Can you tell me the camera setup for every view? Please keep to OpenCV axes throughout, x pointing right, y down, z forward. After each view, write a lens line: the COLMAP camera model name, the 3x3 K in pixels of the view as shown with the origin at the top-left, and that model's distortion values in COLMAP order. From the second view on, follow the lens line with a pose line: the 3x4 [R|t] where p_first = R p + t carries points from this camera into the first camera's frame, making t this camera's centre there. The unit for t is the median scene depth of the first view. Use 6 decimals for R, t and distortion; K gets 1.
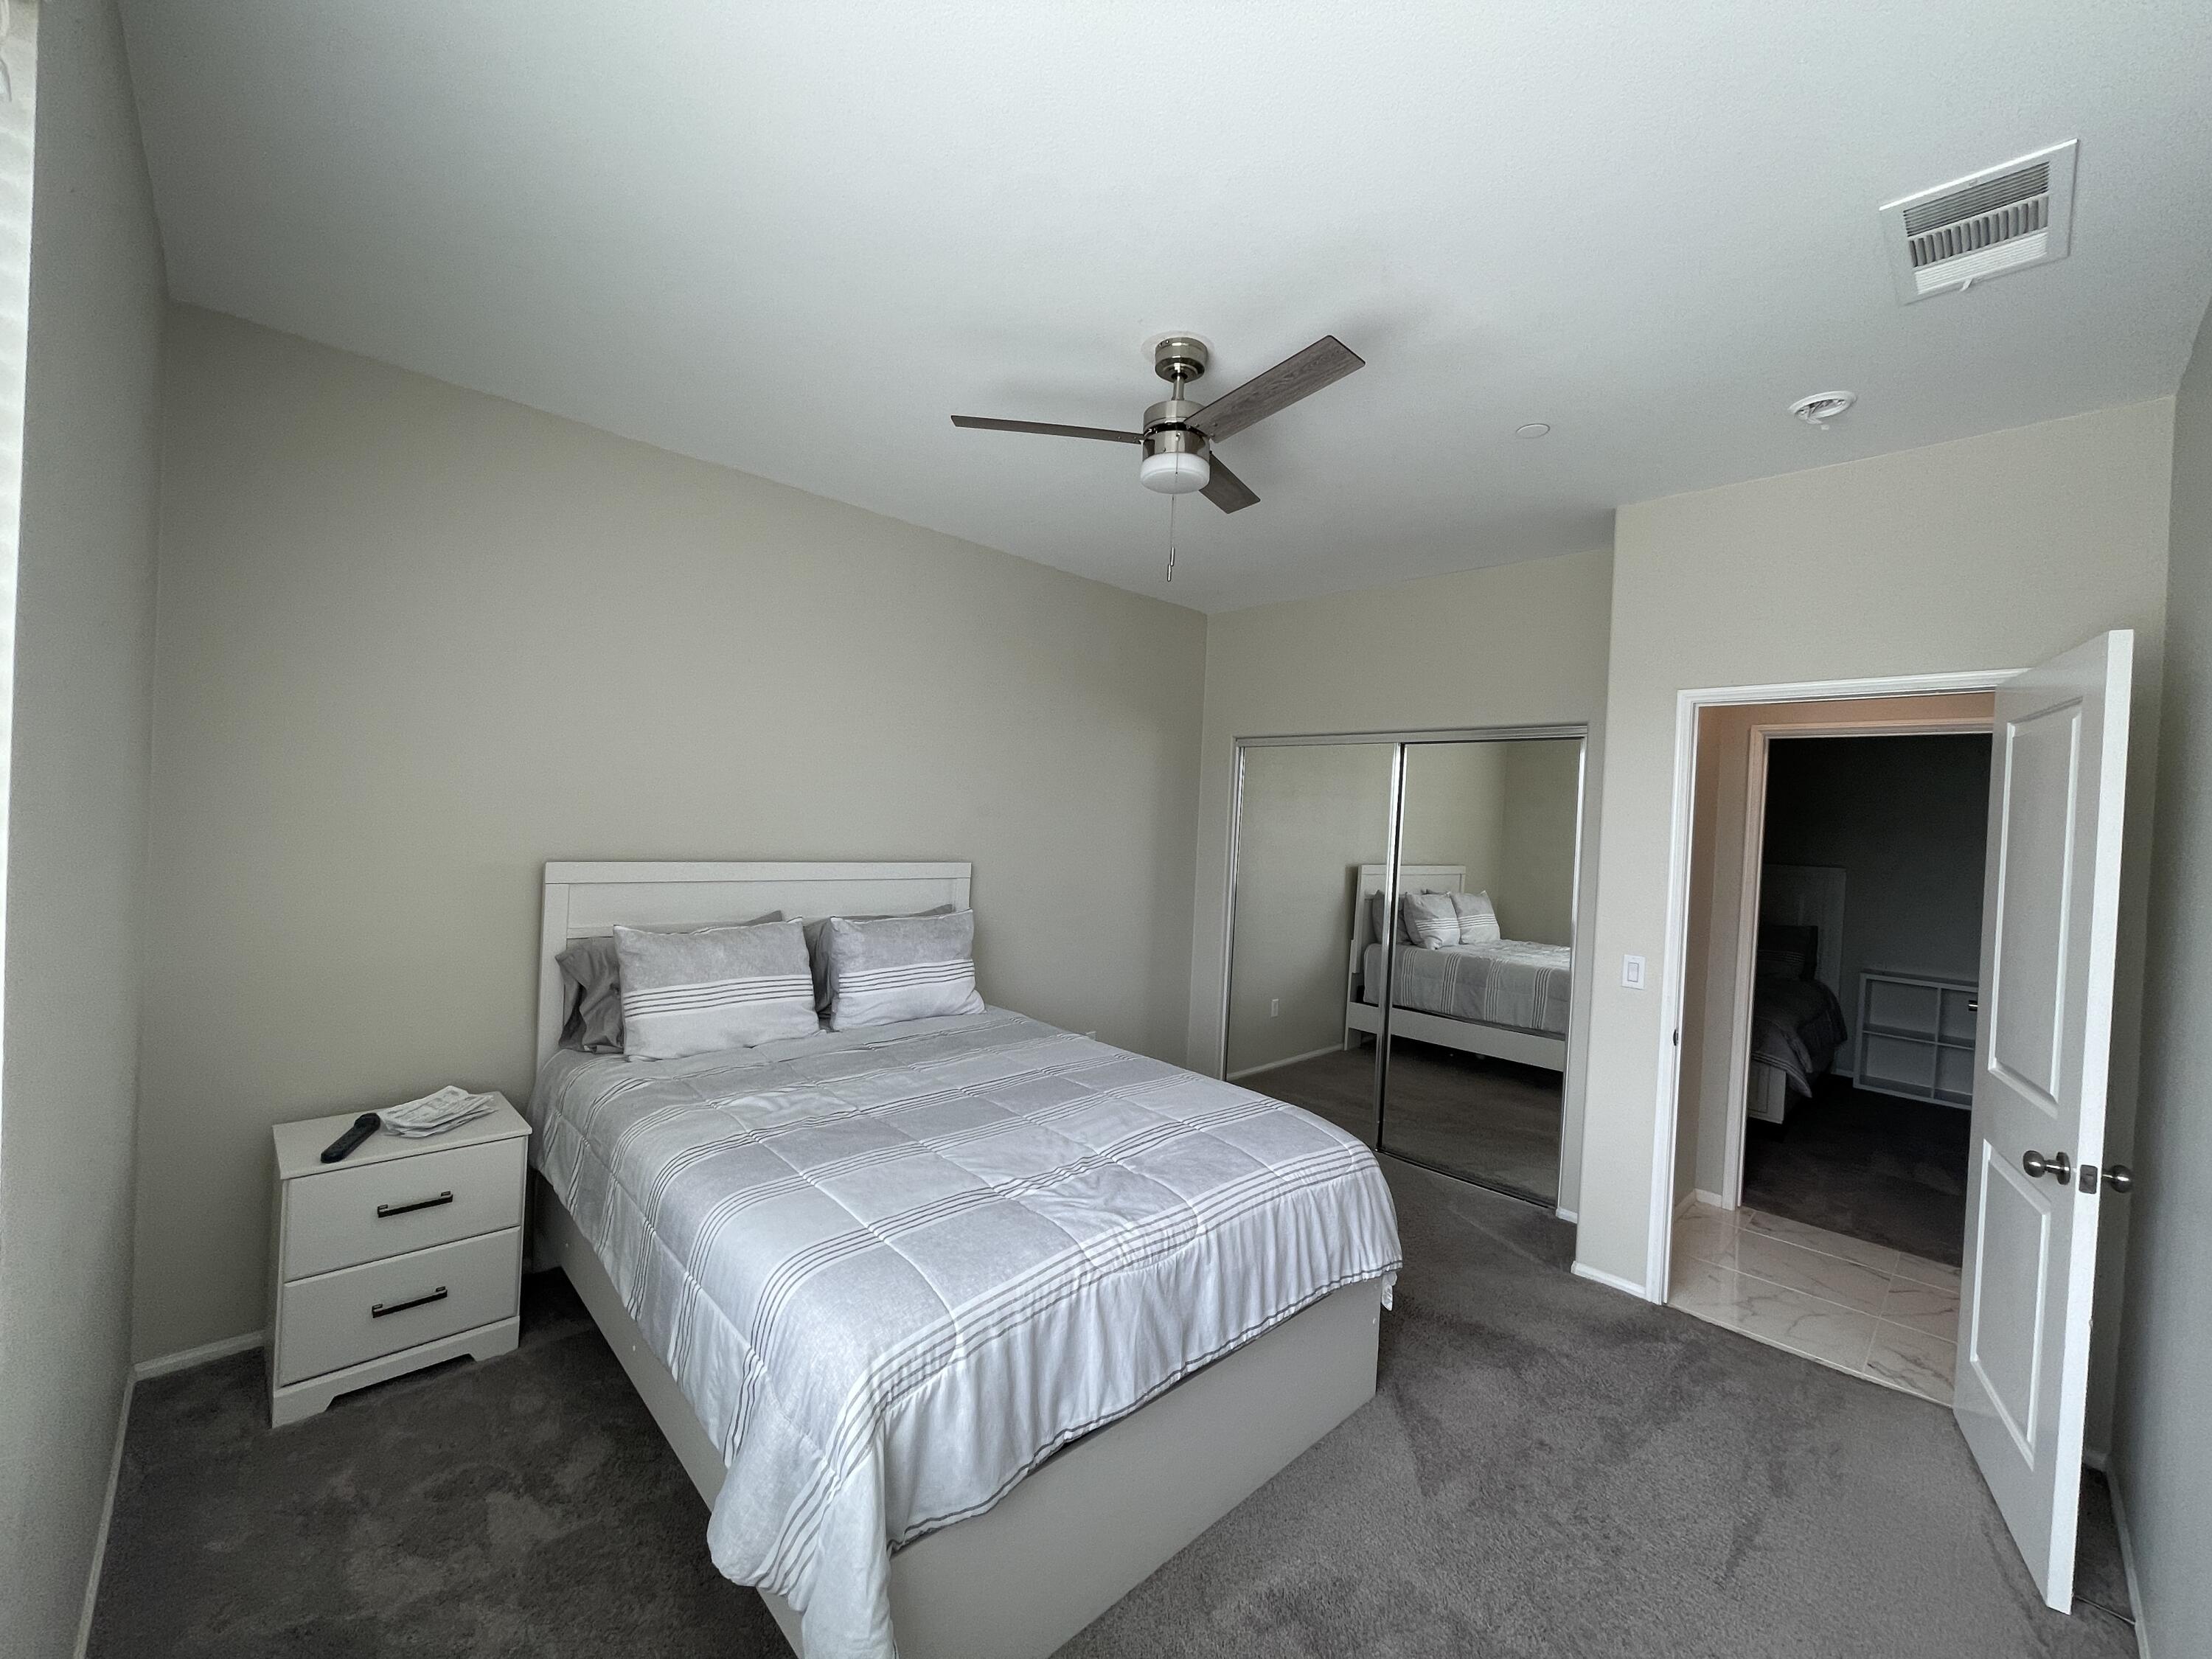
lens RADIAL K [[887.0, 0, 1106.9], [0, 887.0, 836.8], [0, 0, 1]] dist [-0.009279, -0.001388]
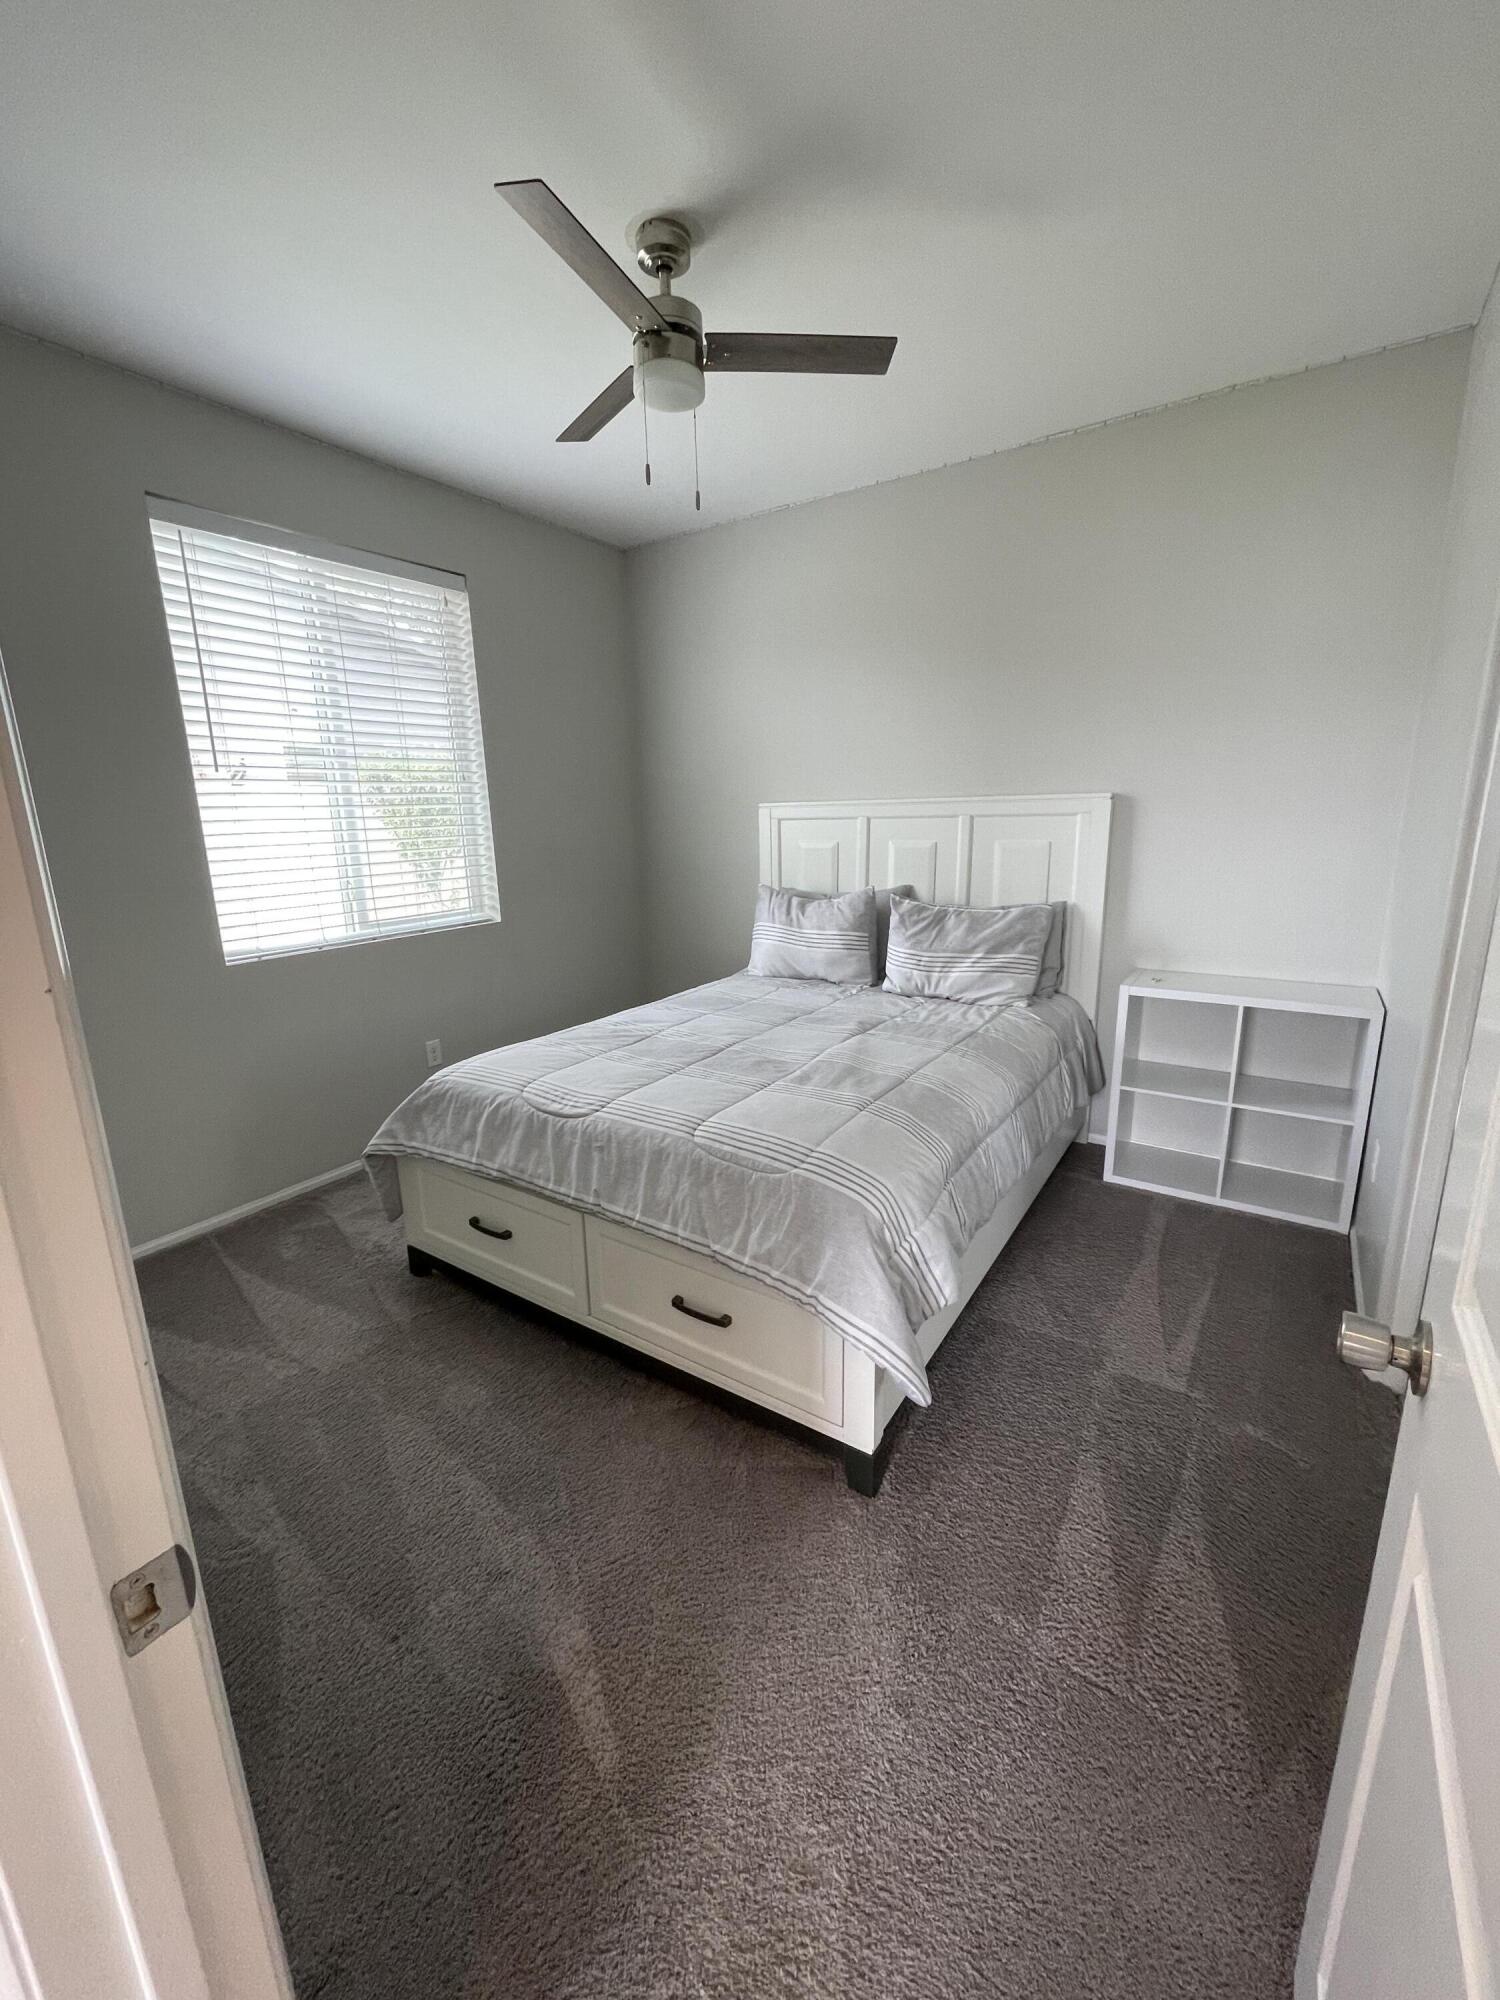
lens RADIAL K [[802.0, 0, 751.0], [0, 802.0, 995.7], [0, 0, 1]] dist [-0.009279, -0.001388]
pose [[0.974602, -0.113217, 0.193215, 0.524575], [0.069108, 0.972732, 0.221398, 0.030554], [-0.213012, -0.202422, 0.955851, 0.557731]]
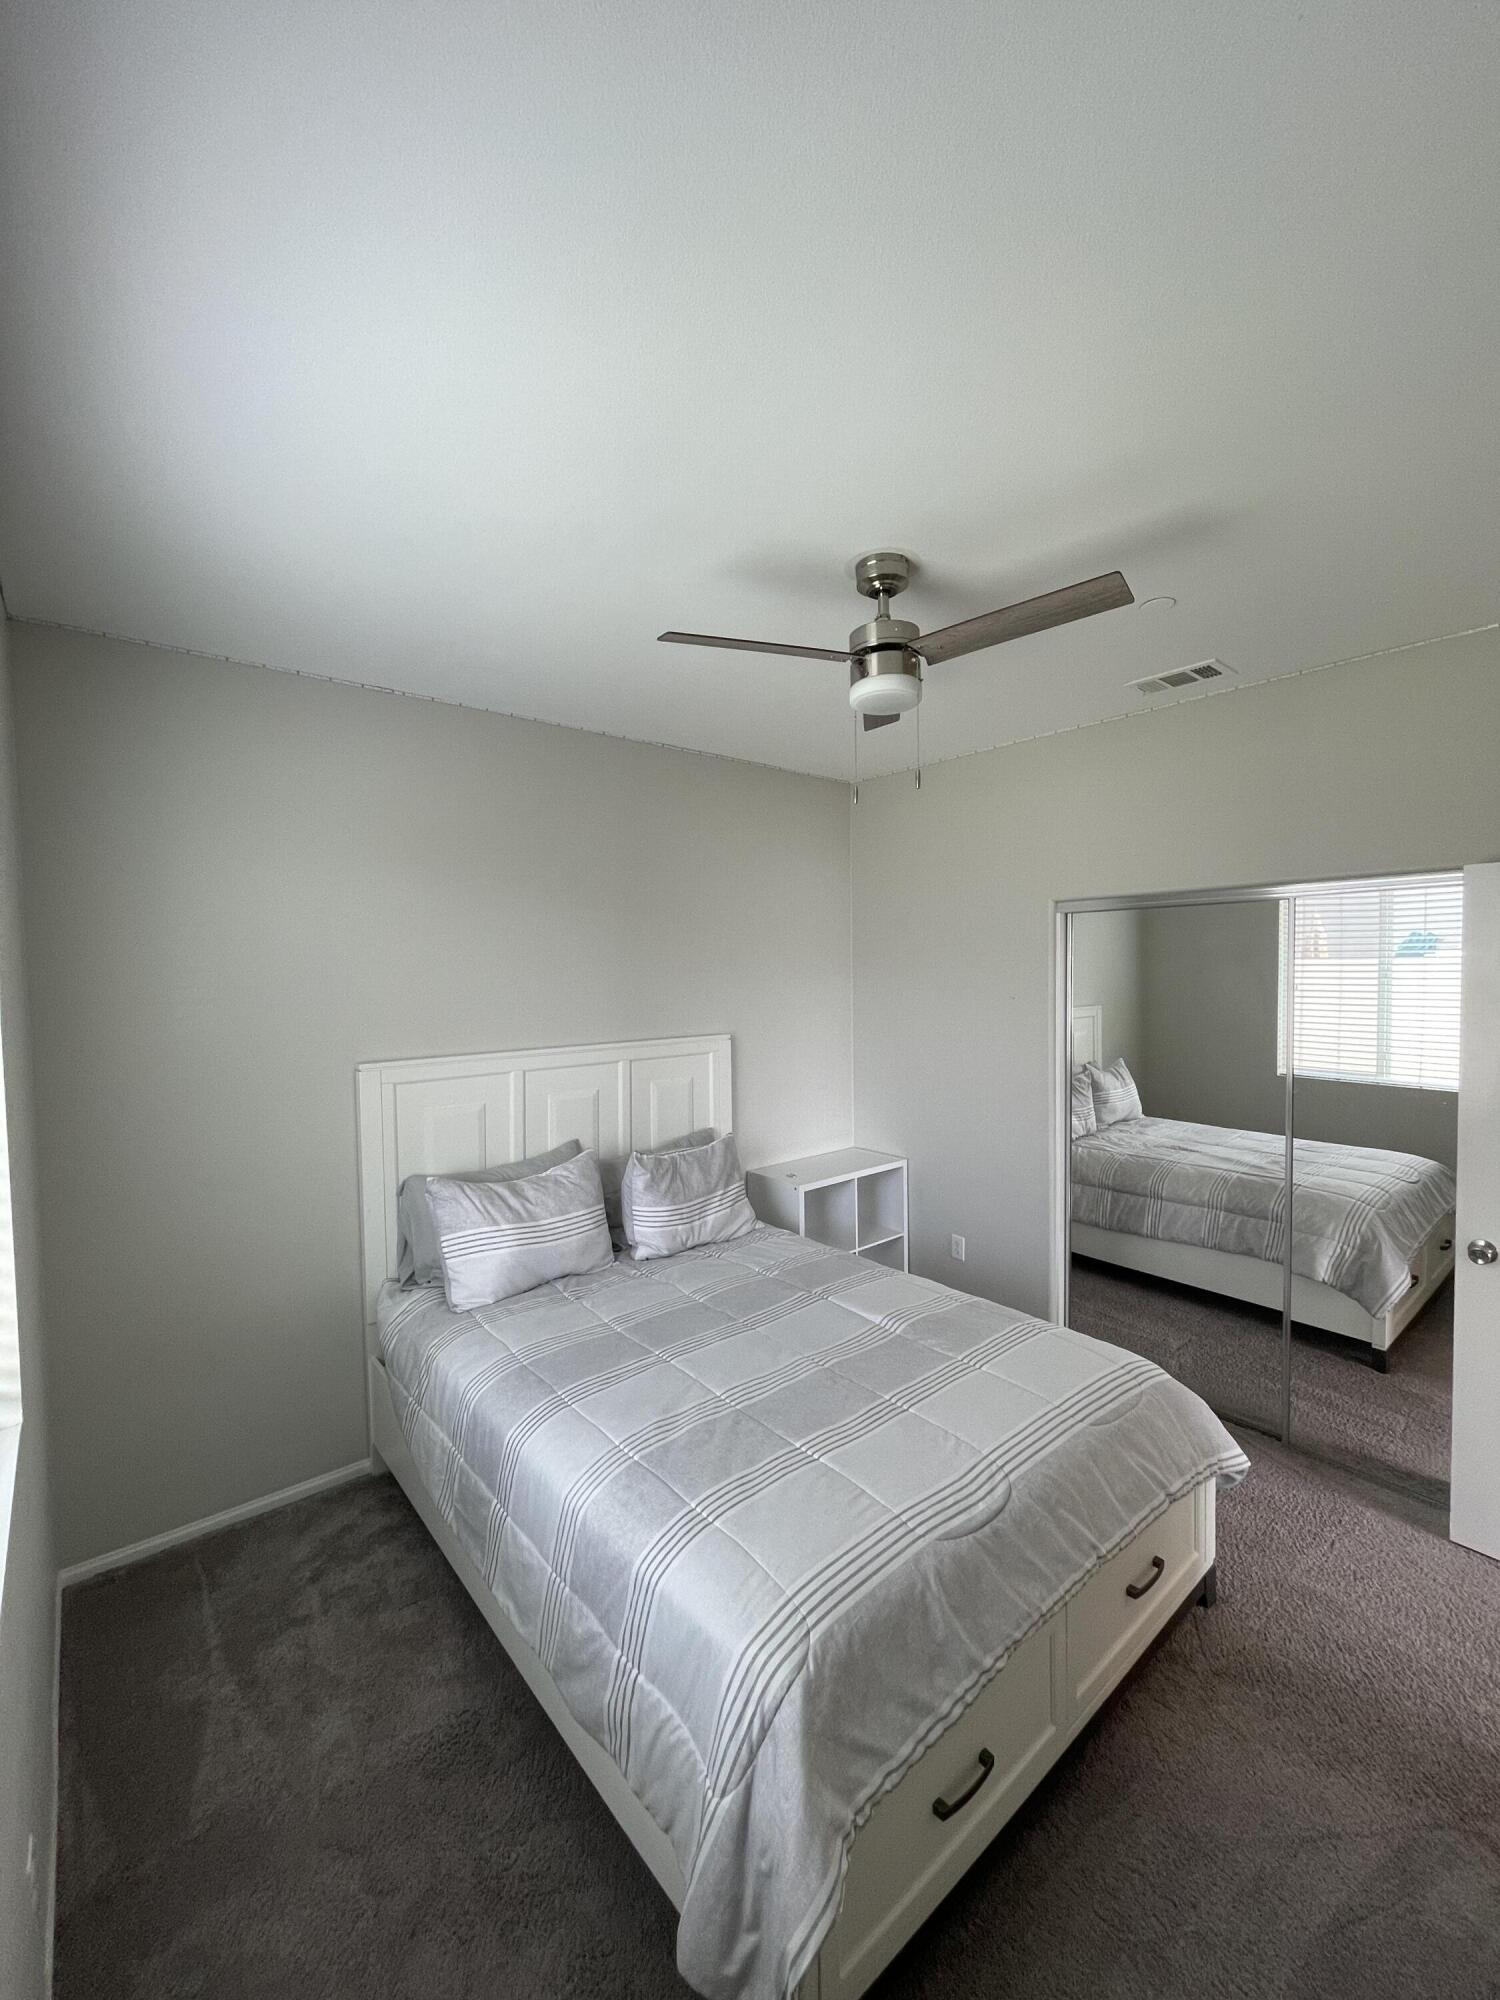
lens RADIAL K [[802.0, 0, 747.4], [0, 802.0, 990.4], [0, 0, 1]] dist [-0.009279, -0.001388]
pose [[0.075185, -0.075788, 0.994285, 0.211687], [0.027187, 0.996893, 0.073931, -0.055105], [-0.996799, 0.021473, 0.077012, 1.002125]]
